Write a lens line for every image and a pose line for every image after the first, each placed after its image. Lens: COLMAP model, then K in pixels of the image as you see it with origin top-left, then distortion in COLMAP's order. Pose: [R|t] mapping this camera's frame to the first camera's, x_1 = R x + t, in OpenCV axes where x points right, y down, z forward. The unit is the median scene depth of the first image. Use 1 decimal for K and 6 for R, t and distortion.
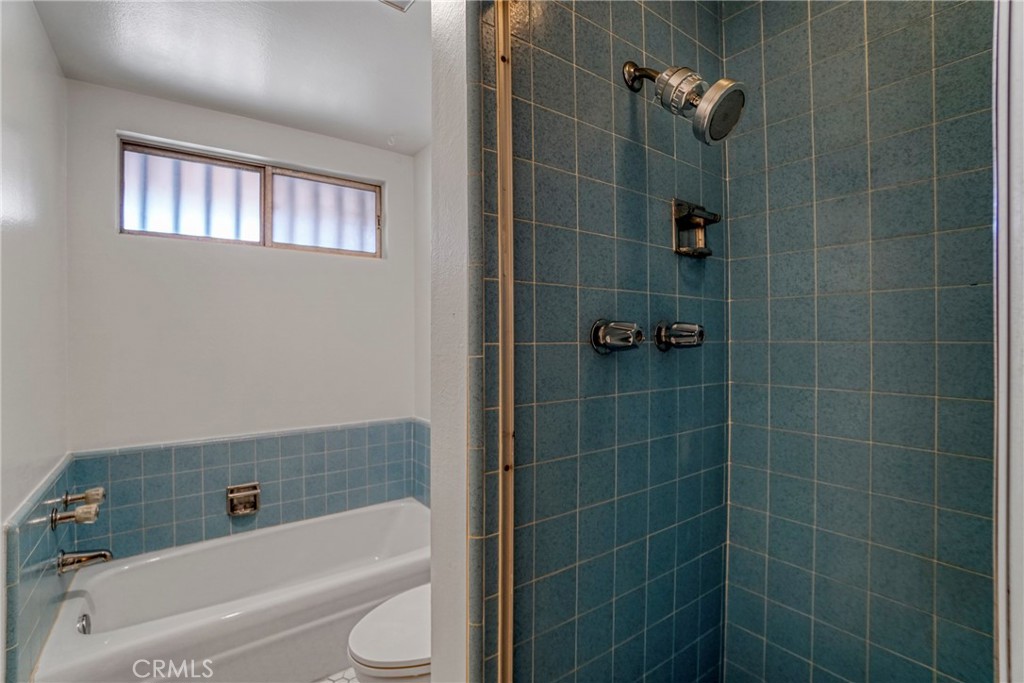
lens RADIAL K [[461.4, 0, 490.9], [0, 461.4, 328.7], [0, 0, 1]] dist [-0.051311, 0.015021]
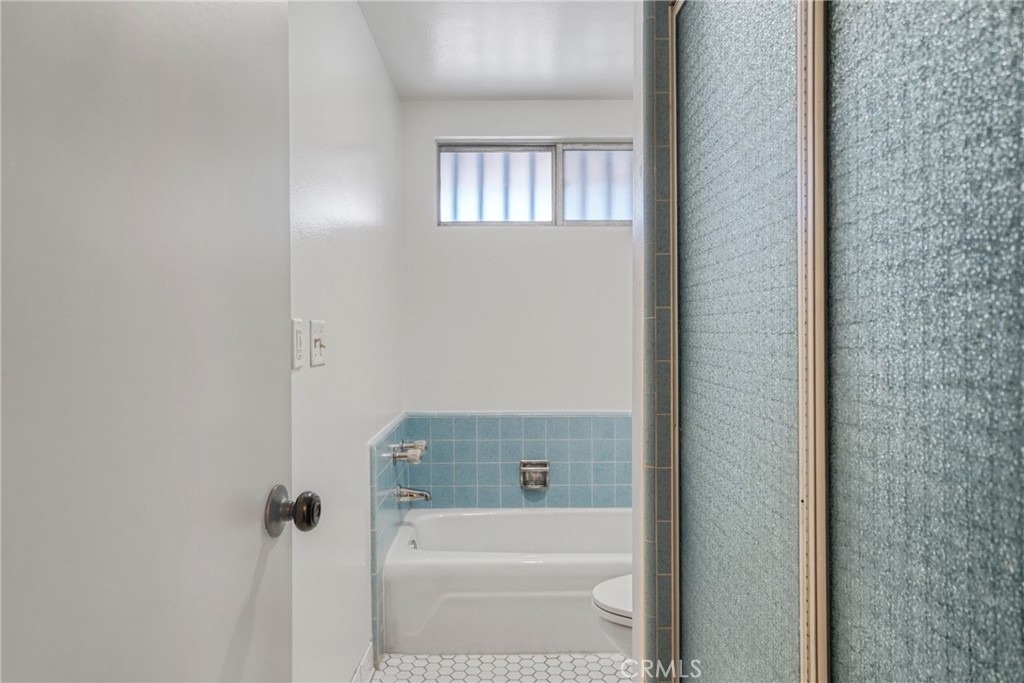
lens RADIAL K [[647.5, 0, 507.4], [0, 647.5, 317.9], [0, 0, 1]] dist [-0.025137, 0.001874]
pose [[0.820563, -0.003597, -0.571544, 0.239202], [0.003798, 0.999992, -0.000841, 0.022400], [0.571543, -0.001481, 0.820571, -0.235404]]
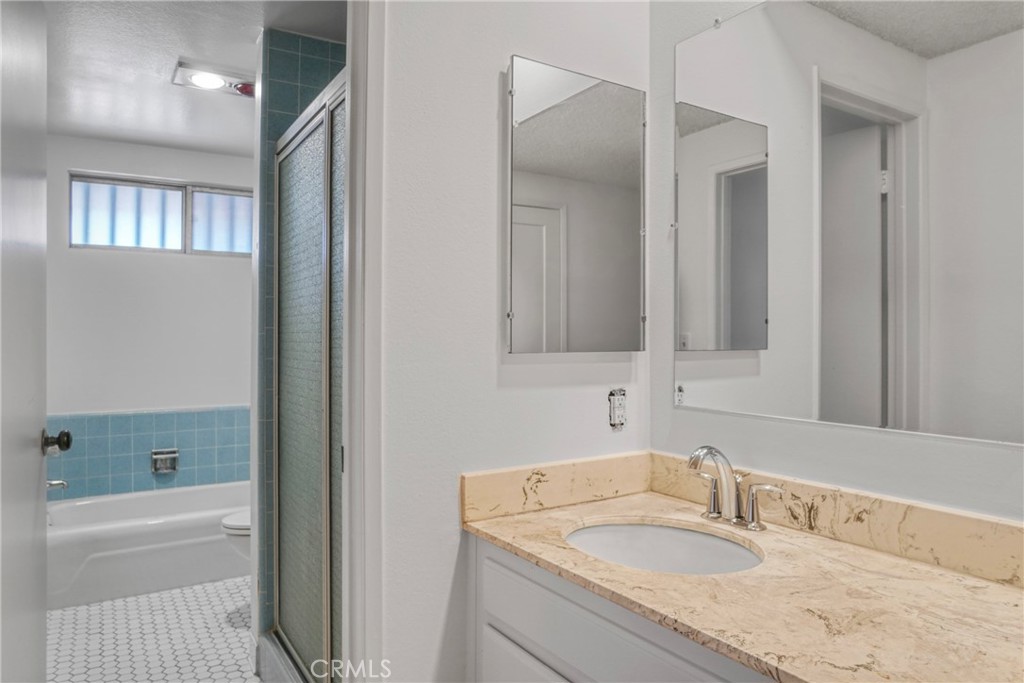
lens RADIAL K [[648.0, 0, 506.5], [0, 648.0, 324.6], [0, 0, 1]] dist [-0.034740, 0.017083]
pose [[0.999194, 0.001985, -0.040080, 0.448206], [-0.002177, 0.999986, -0.004747, 0.011052], [0.040070, 0.004831, 0.999185, -0.705964]]
